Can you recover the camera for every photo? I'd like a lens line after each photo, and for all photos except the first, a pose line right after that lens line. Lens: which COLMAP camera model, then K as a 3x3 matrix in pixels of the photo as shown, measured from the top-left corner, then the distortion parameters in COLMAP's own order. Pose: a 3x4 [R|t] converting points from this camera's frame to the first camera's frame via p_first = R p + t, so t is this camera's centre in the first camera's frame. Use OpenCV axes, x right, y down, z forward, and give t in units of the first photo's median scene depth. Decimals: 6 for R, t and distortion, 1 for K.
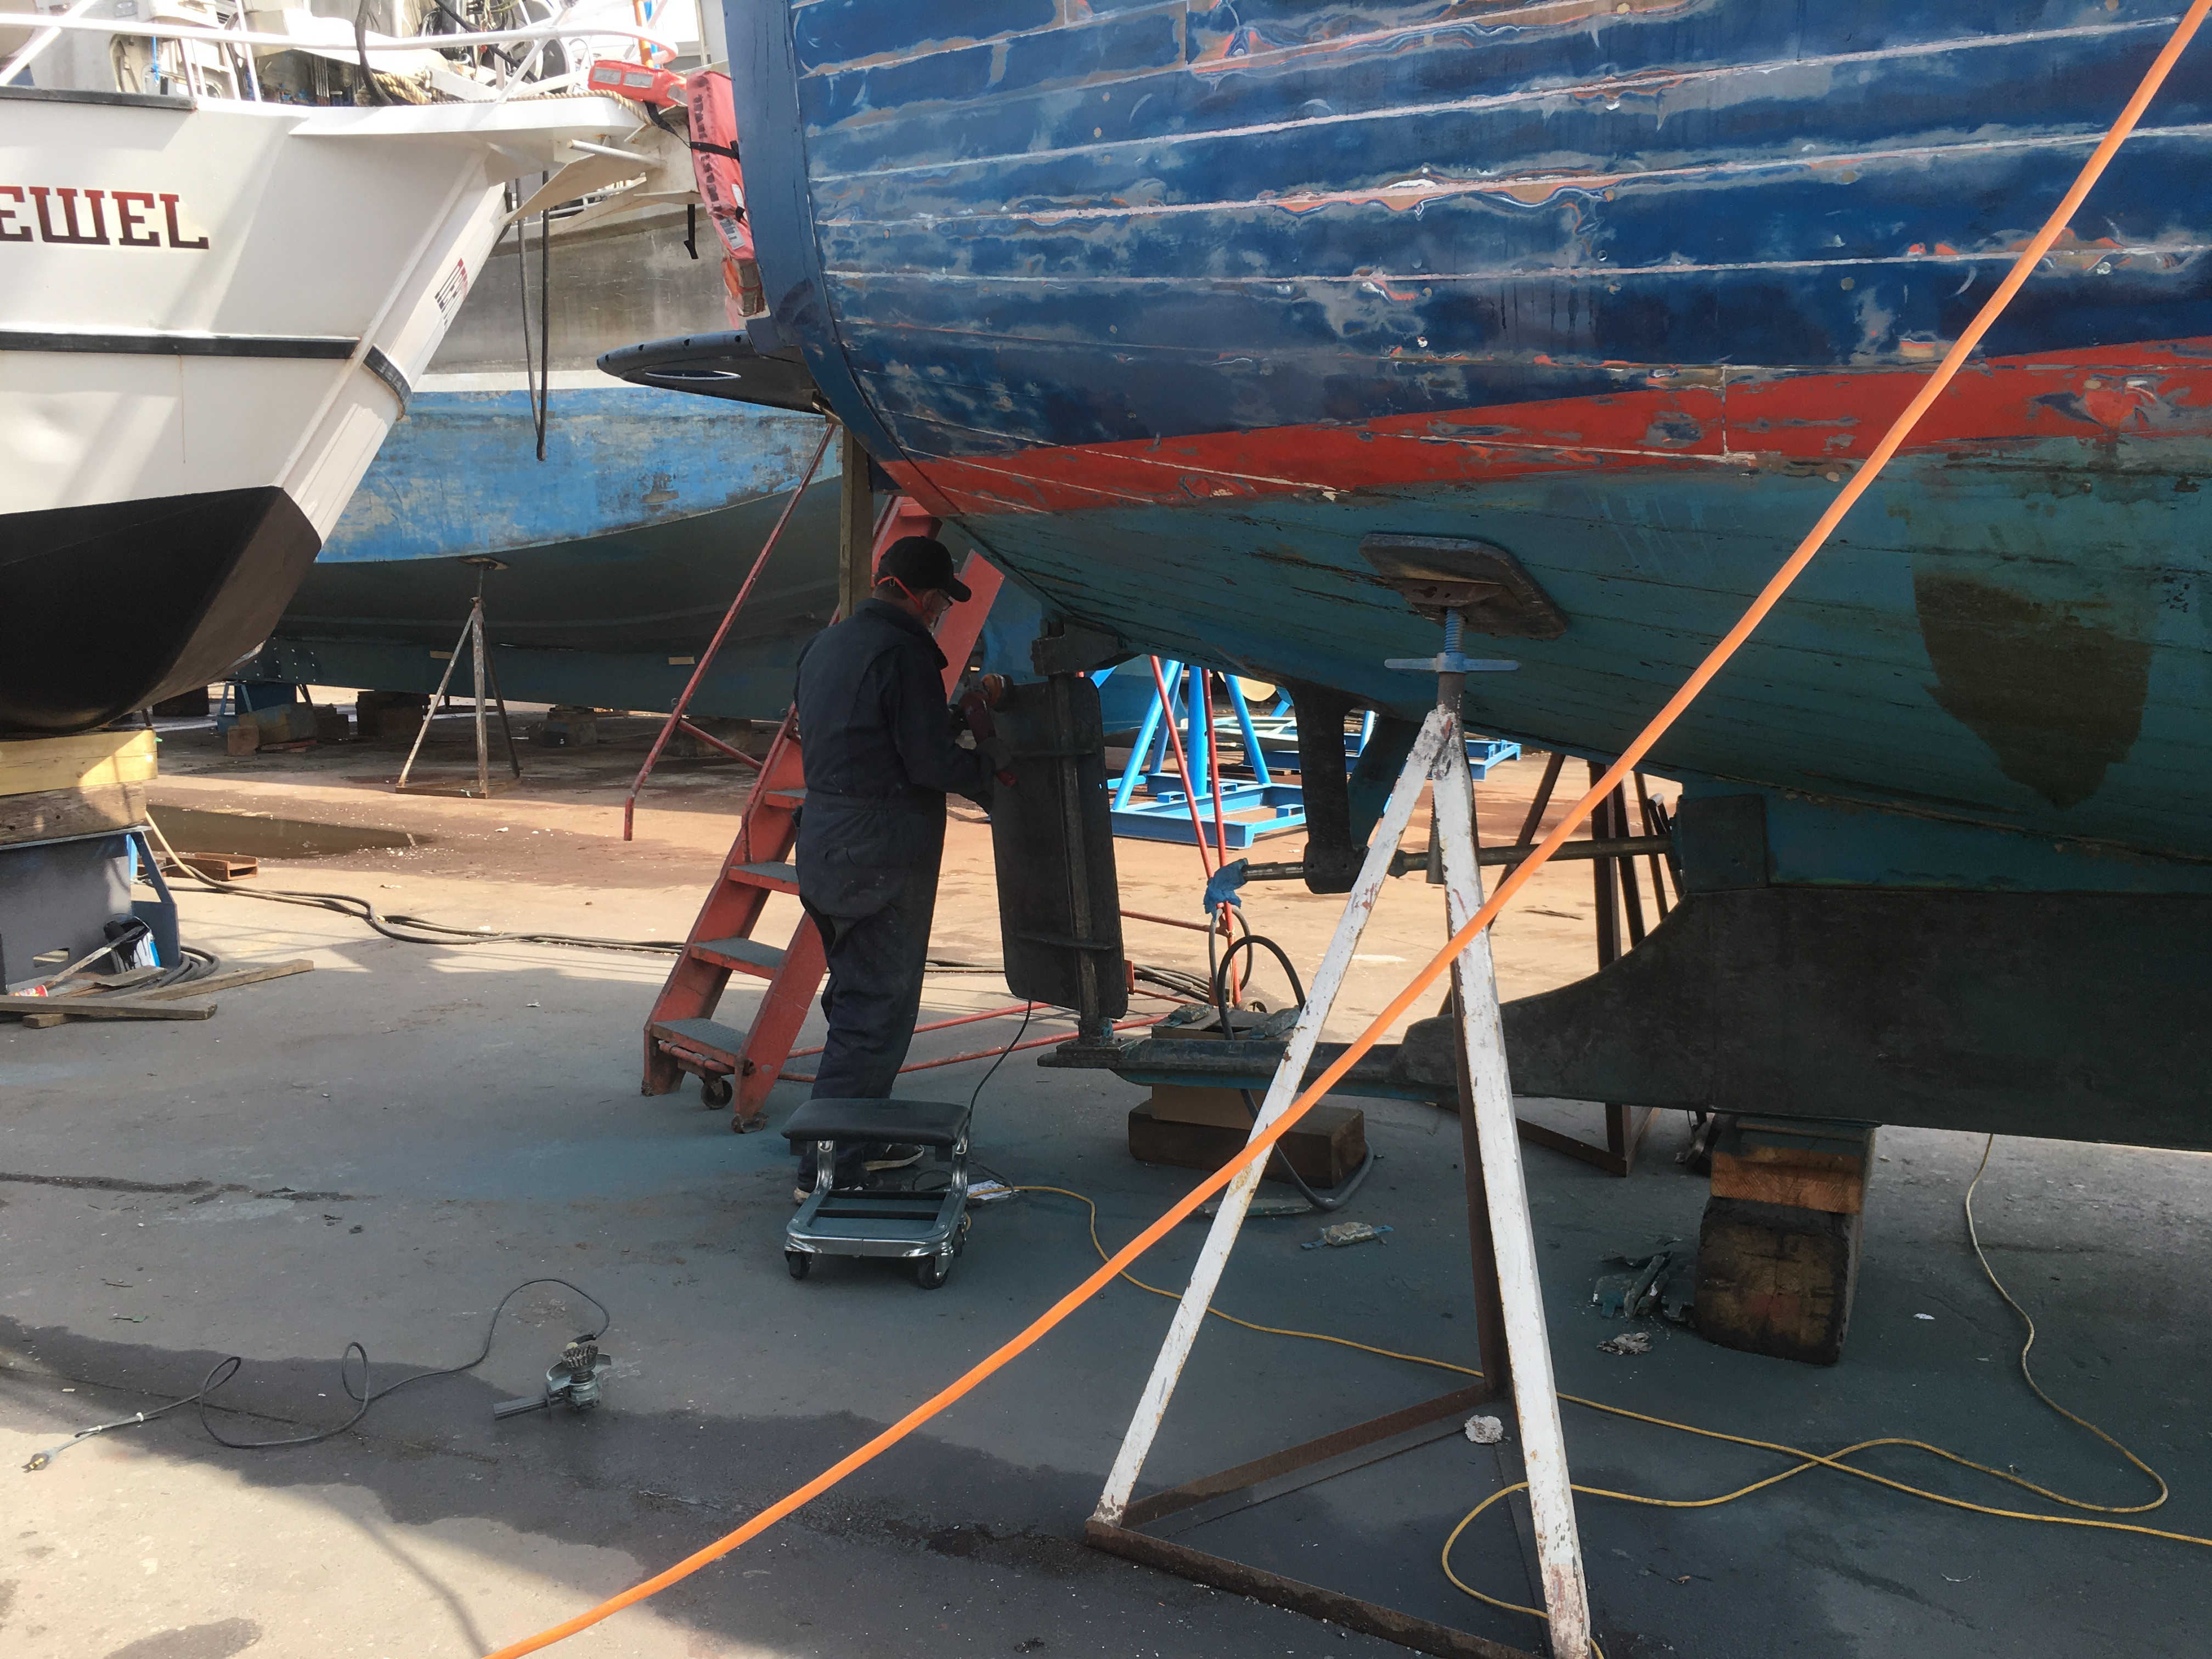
lens RADIAL K [[1841.7, 0, 1106.6], [0, 1841.7, 829.3], [0, 0, 1]] dist [0.032198, 0.007993]
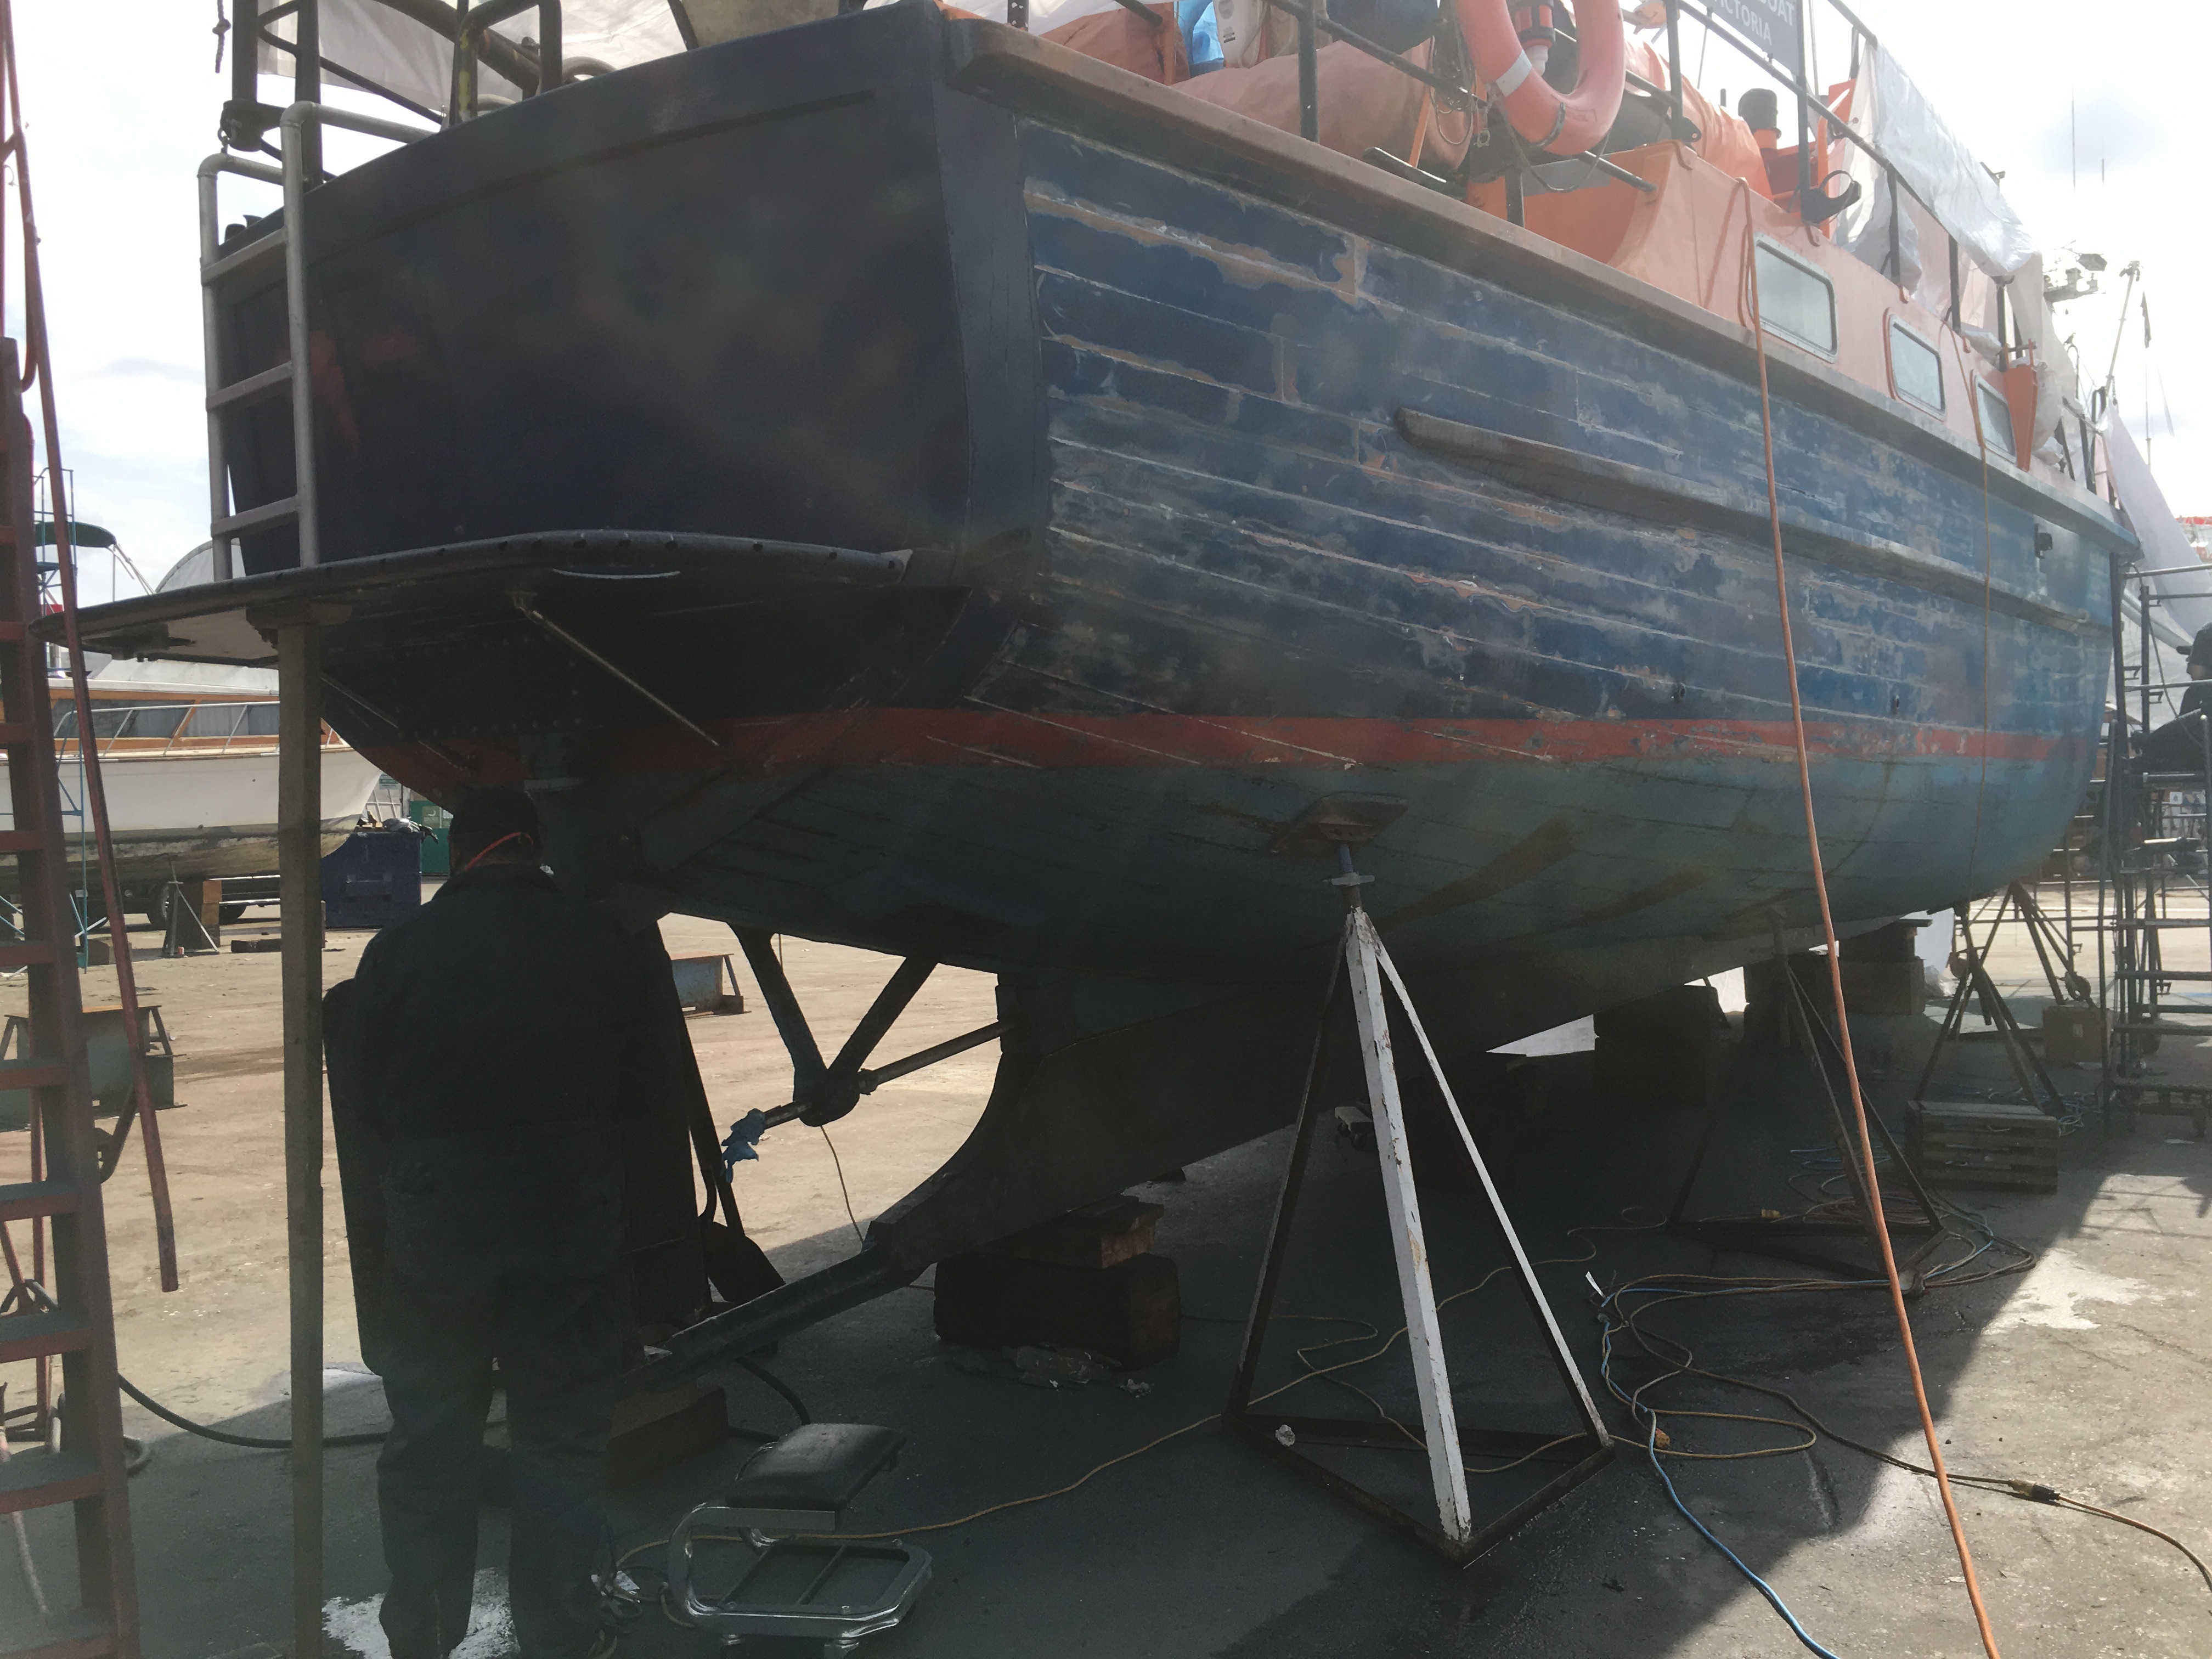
lens RADIAL K [[1841.7, 0, 1106.8], [0, 1841.7, 830.7], [0, 0, 1]] dist [0.032198, 0.007993]
pose [[0.138255, -0.010206, 0.990344, -1.320991], [0.143149, 0.989653, -0.009785, -0.143814], [-0.979997, 0.143120, 0.138285, 0.990669]]
